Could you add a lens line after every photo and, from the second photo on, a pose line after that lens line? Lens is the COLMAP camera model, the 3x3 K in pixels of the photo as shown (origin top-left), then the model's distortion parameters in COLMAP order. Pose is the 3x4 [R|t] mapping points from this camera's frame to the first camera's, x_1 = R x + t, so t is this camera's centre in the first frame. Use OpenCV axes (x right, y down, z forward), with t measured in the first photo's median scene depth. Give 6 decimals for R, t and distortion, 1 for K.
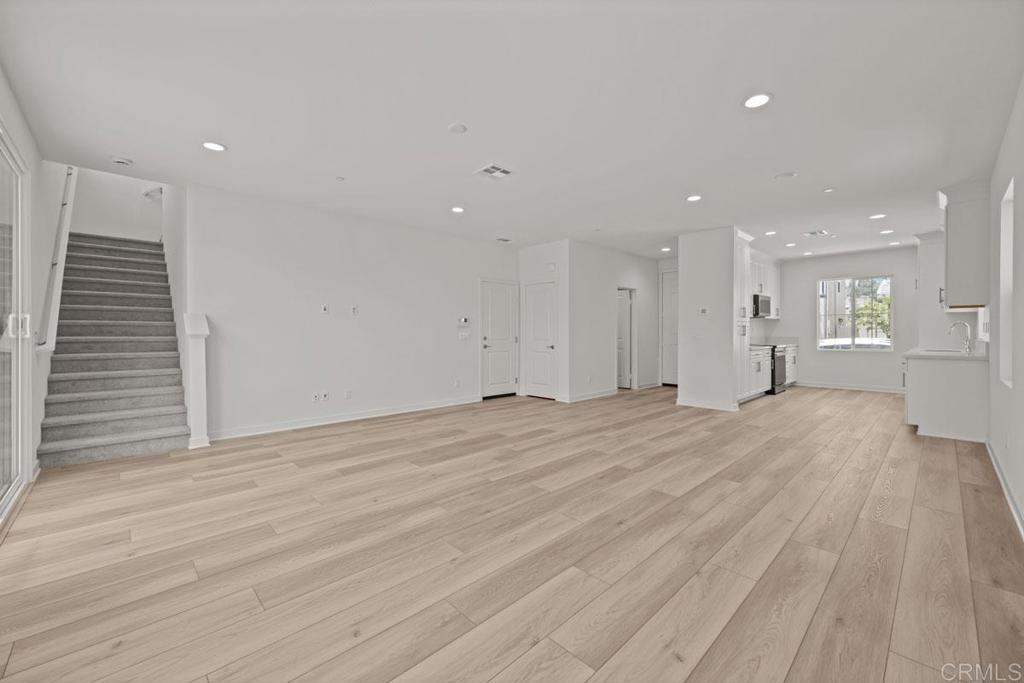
lens RADIAL K [[404.8, 0, 508.9], [0, 404.8, 336.7], [0, 0, 1]] dist [-0.000975, 0.000243]
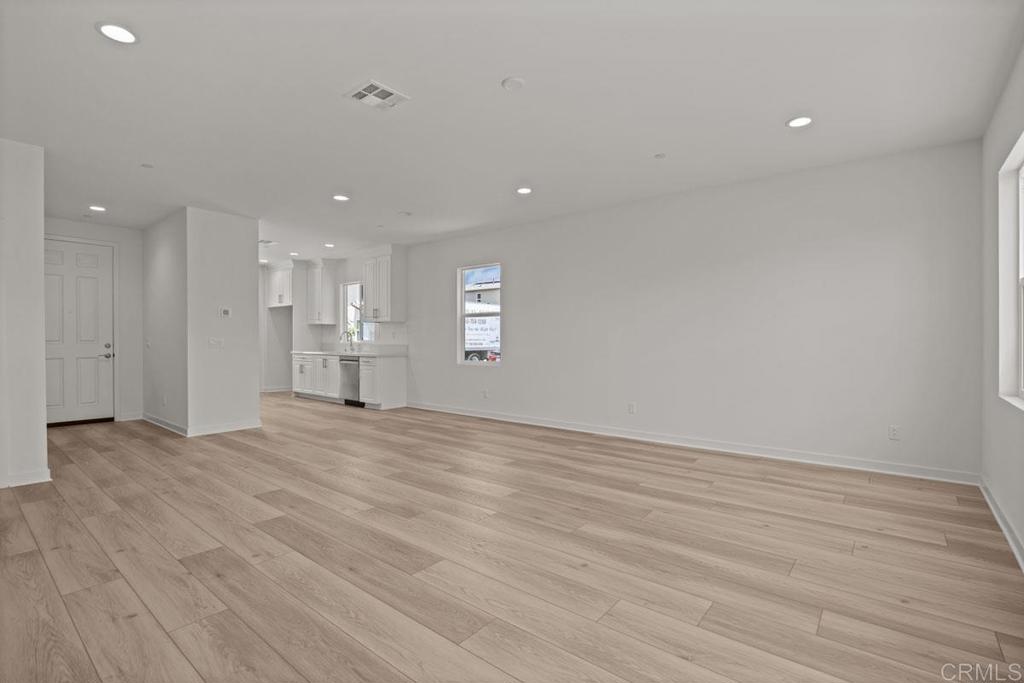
lens RADIAL K [[474.8, 0, 510.6], [0, 474.8, 343.4], [0, 0, 1]] dist [-0.006060, -0.000653]
pose [[-0.123858, -0.009541, 0.992254, -1.275606], [0.005525, 0.999932, 0.010305, -0.014458], [-0.992285, 0.006759, -0.123797, 1.345341]]
